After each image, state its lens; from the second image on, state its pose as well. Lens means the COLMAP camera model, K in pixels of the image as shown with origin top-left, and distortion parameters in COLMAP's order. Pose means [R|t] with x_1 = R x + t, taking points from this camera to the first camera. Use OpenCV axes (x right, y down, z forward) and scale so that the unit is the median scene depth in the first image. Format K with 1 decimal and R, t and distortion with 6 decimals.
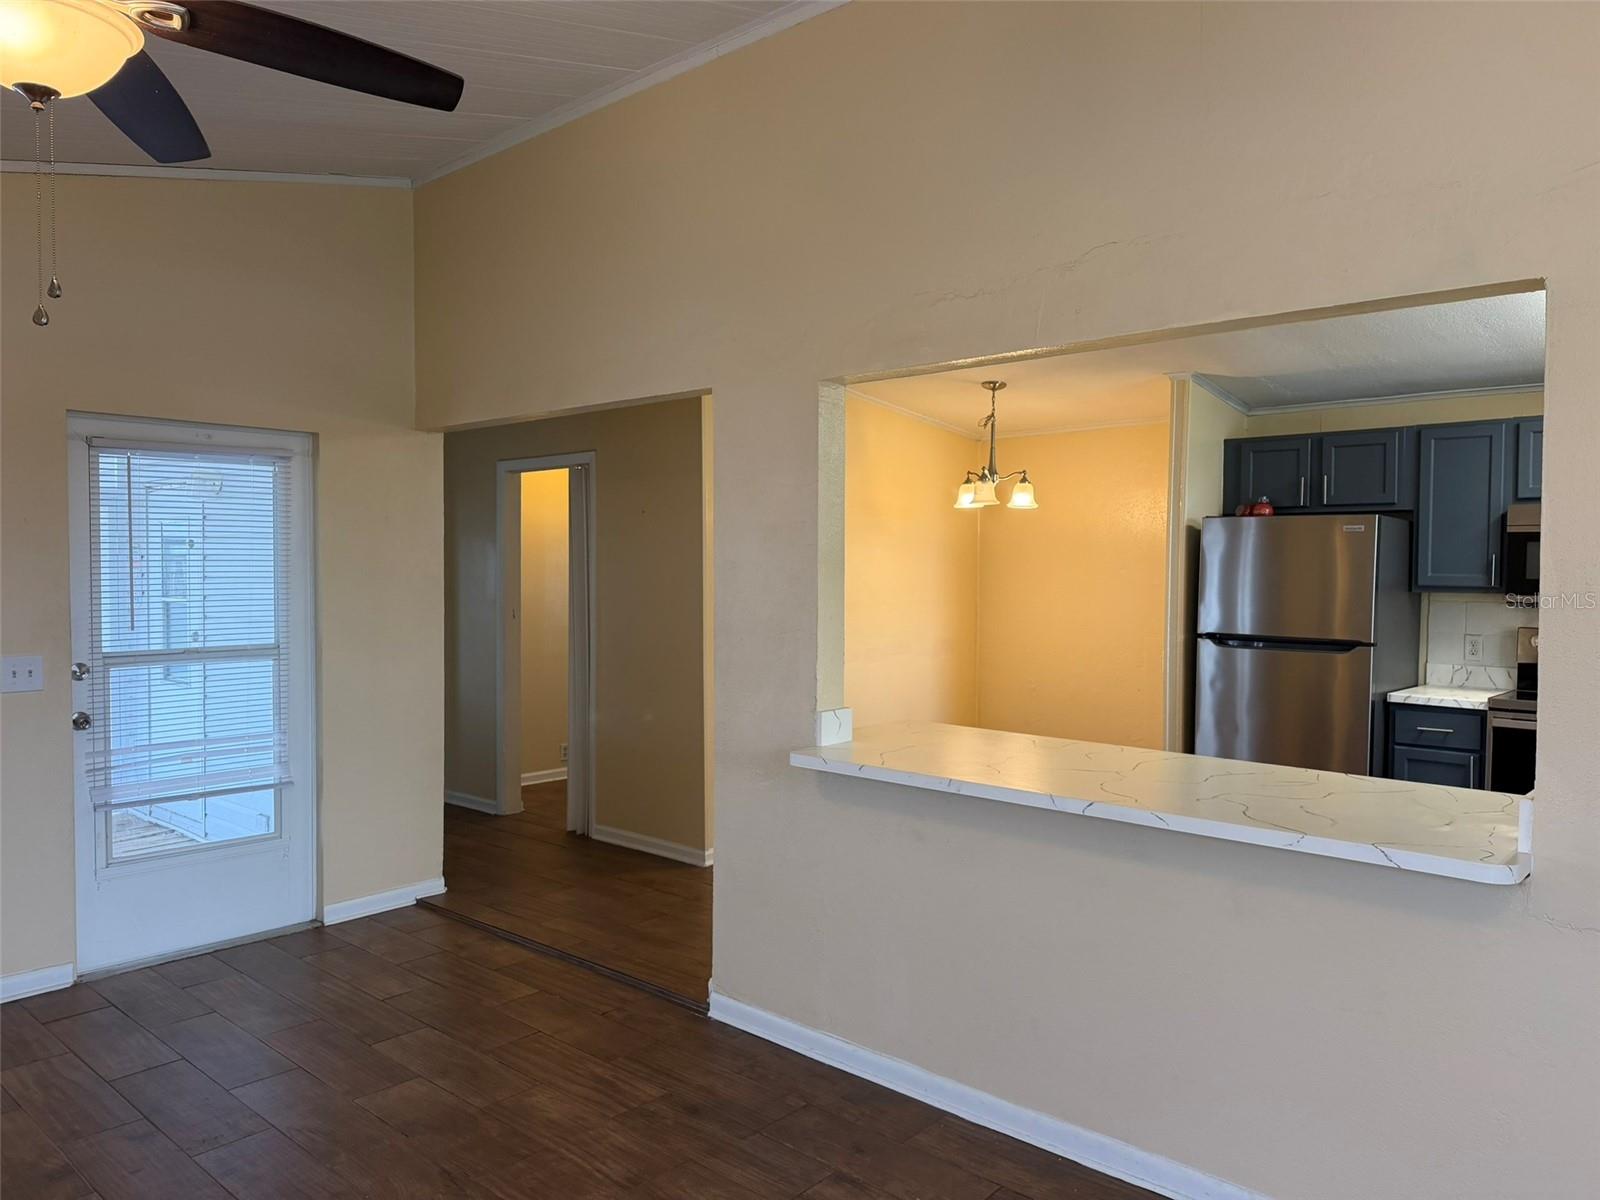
lens RADIAL K [[1109.5, 0, 809.9], [0, 1109.5, 600.3], [0, 0, 1]] dist [0.057736, -0.104801]
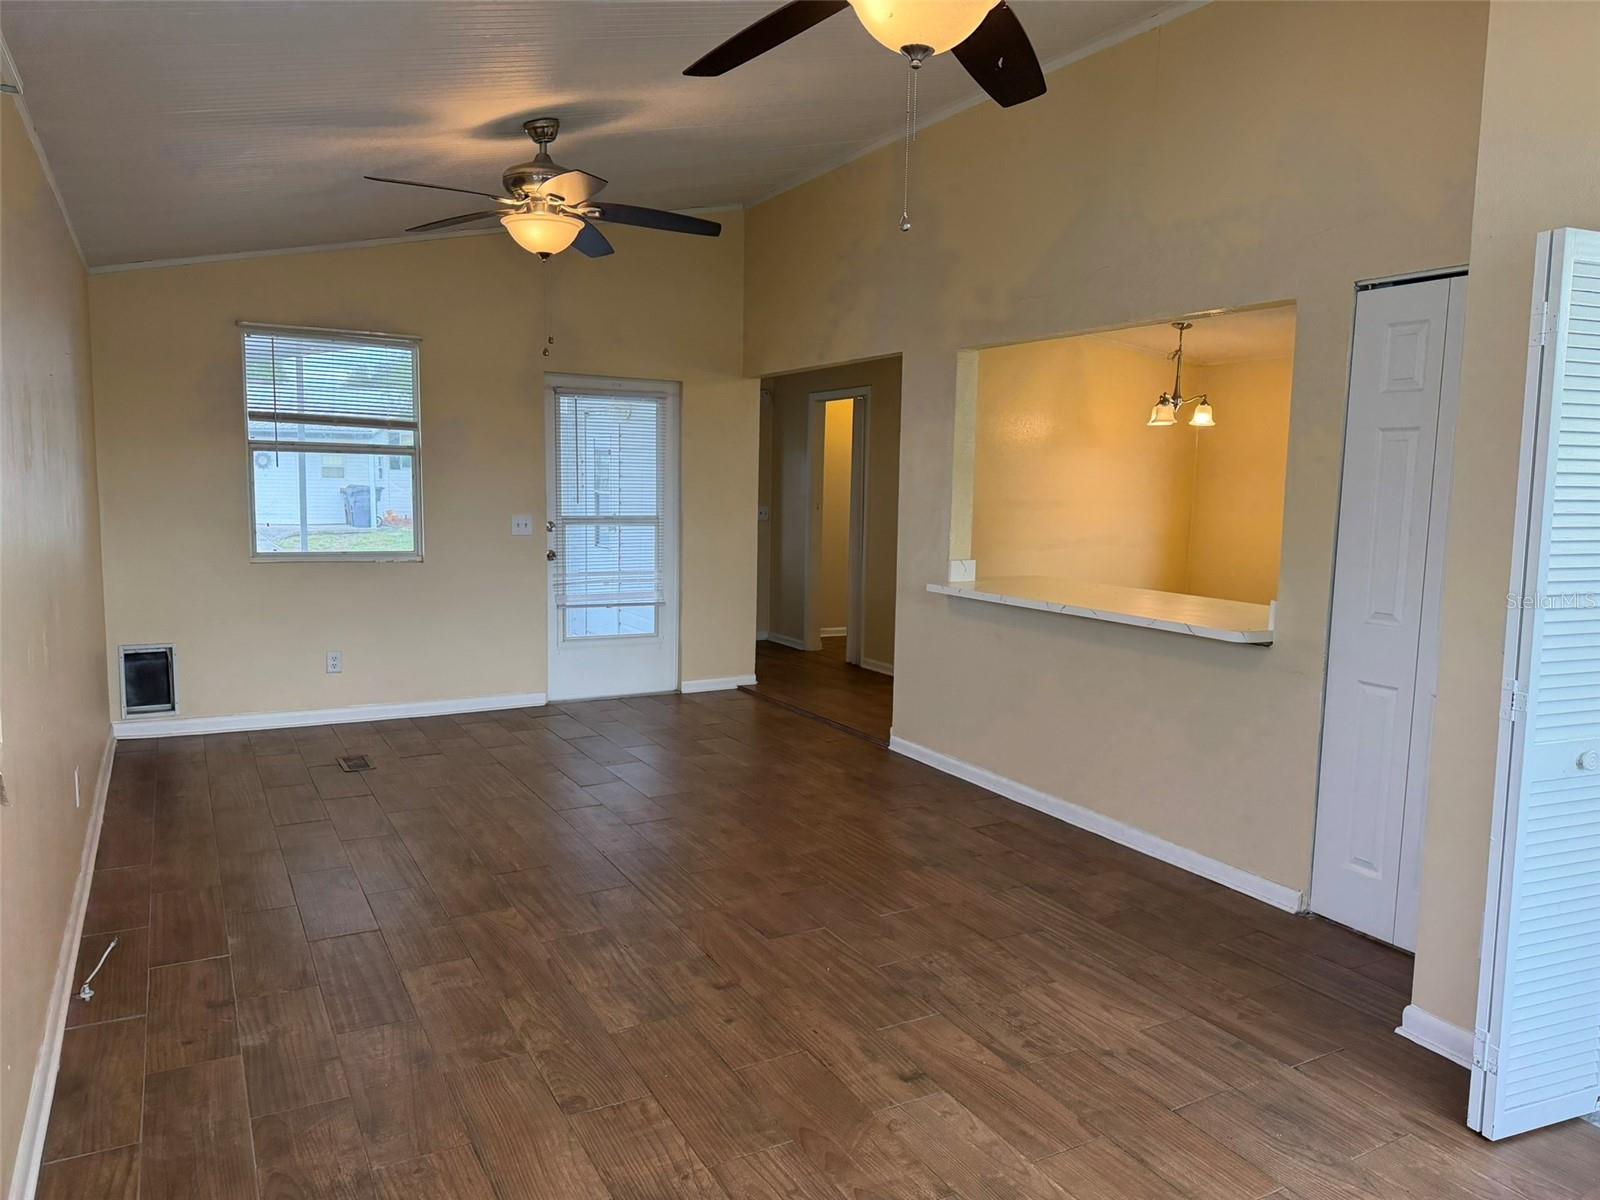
lens RADIAL K [[1102.9, 0, 792.7], [0, 1102.9, 605.3], [0, 0, 1]] dist [0.069865, -0.003924]
pose [[0.939192, 0.051959, -0.339440, 0.248510], [-0.023901, 0.995980, 0.086325, 0.025164], [0.342561, -0.072963, 0.936658, -0.423182]]
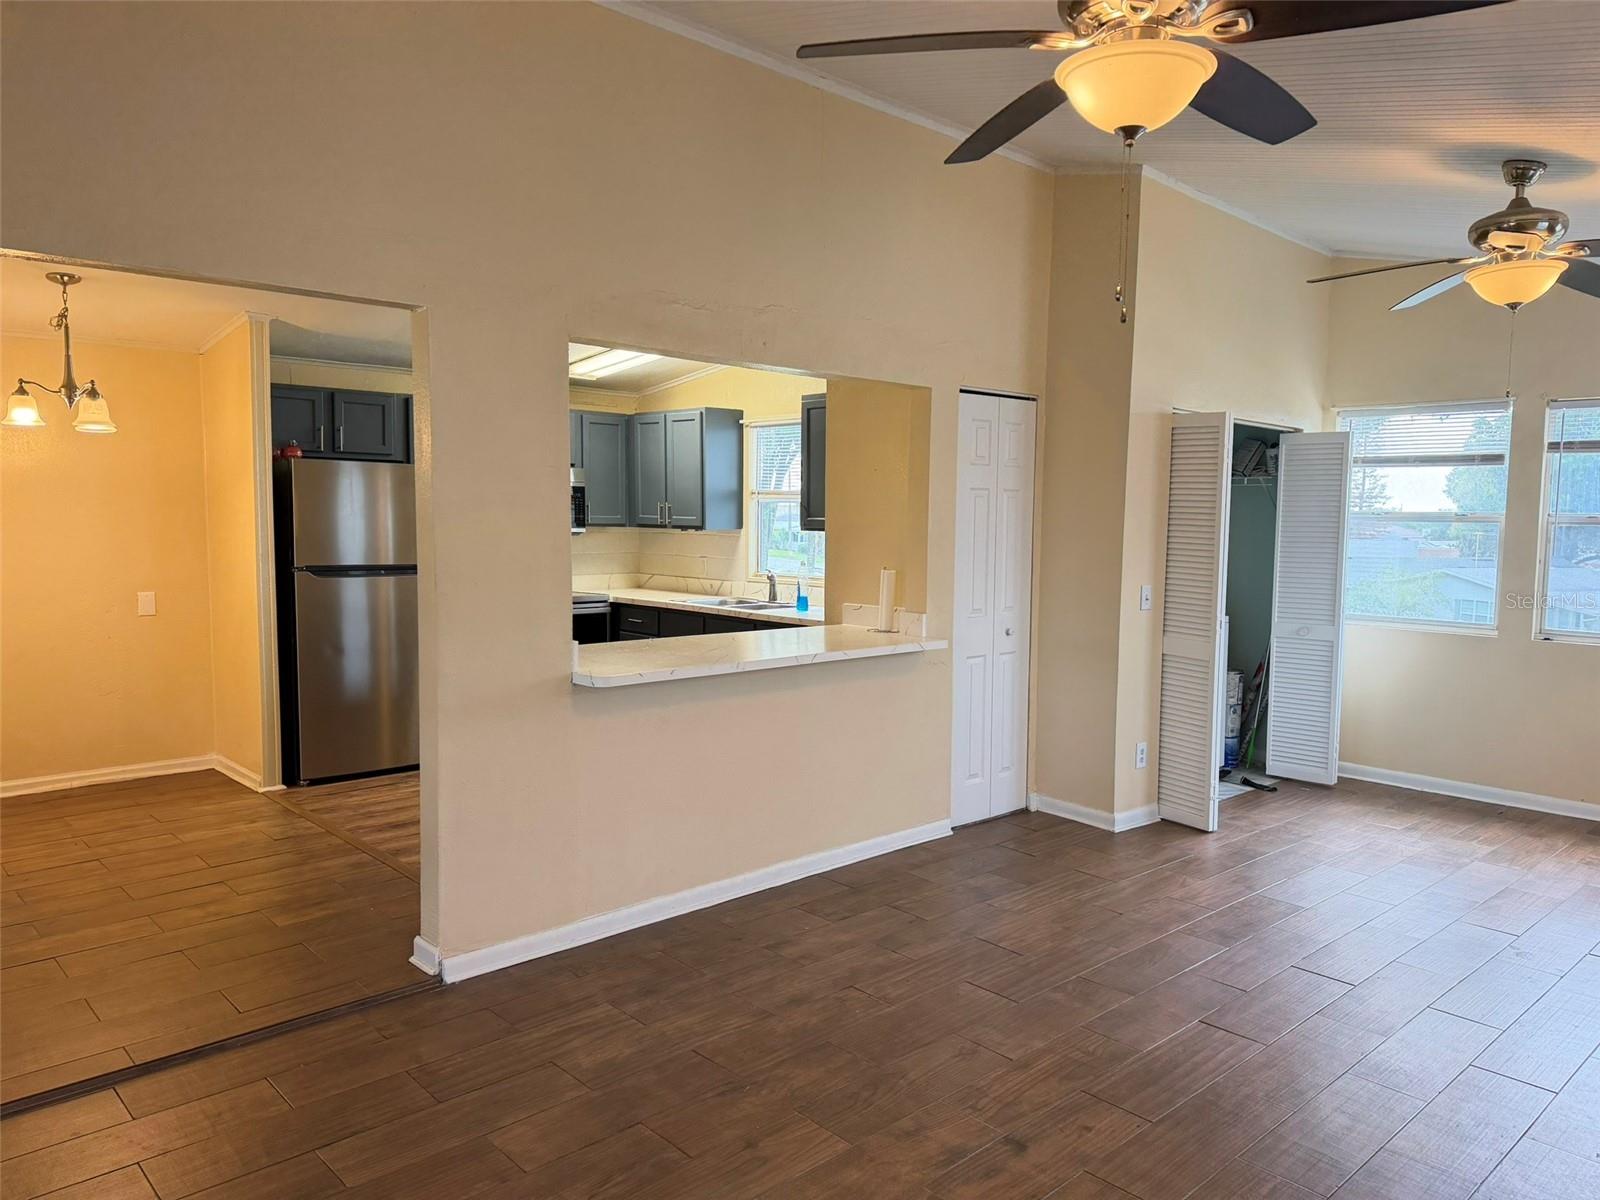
lens RADIAL K [[1102.9, 0, 792.7], [0, 1102.9, 605.3], [0, 0, 1]] dist [0.069865, -0.003924]
pose [[0.113166, -0.090058, 0.989486, -0.782505], [0.019683, 0.995891, 0.088389, -0.023364], [-0.993381, 0.009474, 0.114474, 0.477928]]
